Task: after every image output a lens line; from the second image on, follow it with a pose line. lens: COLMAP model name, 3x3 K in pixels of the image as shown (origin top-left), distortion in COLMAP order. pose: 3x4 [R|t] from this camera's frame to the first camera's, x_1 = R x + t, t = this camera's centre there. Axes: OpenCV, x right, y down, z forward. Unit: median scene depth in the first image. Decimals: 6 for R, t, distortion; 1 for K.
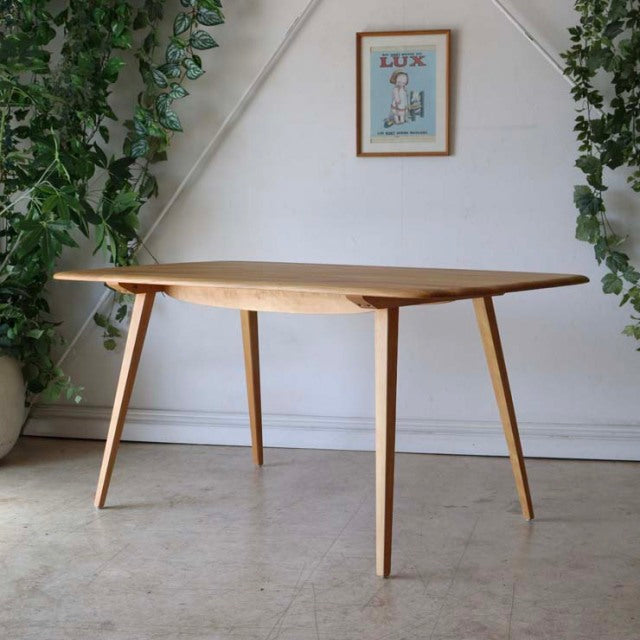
lens RADIAL K [[1180.2, 0, 320.0], [0, 1180.2, 320.0], [0, 0, 1]] dist [-0.021691, 0.172202]
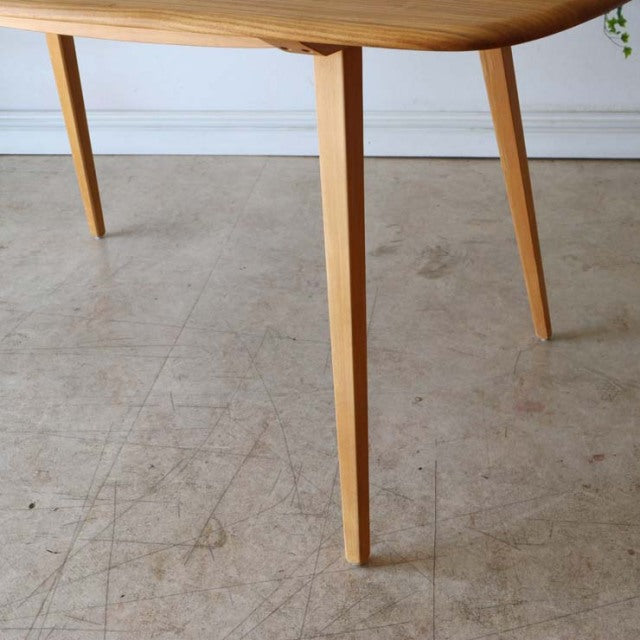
lens RADIAL K [[1042.6, 0, 322.4], [0, 1042.6, 335.4], [0, 0, 1]] dist [-0.050962, 0.033708]
pose [[0.995564, -0.064979, 0.068048, 0.047517], [0.034127, 0.923357, 0.382423, -0.037346], [-0.087682, -0.378404, 0.921478, 0.347885]]
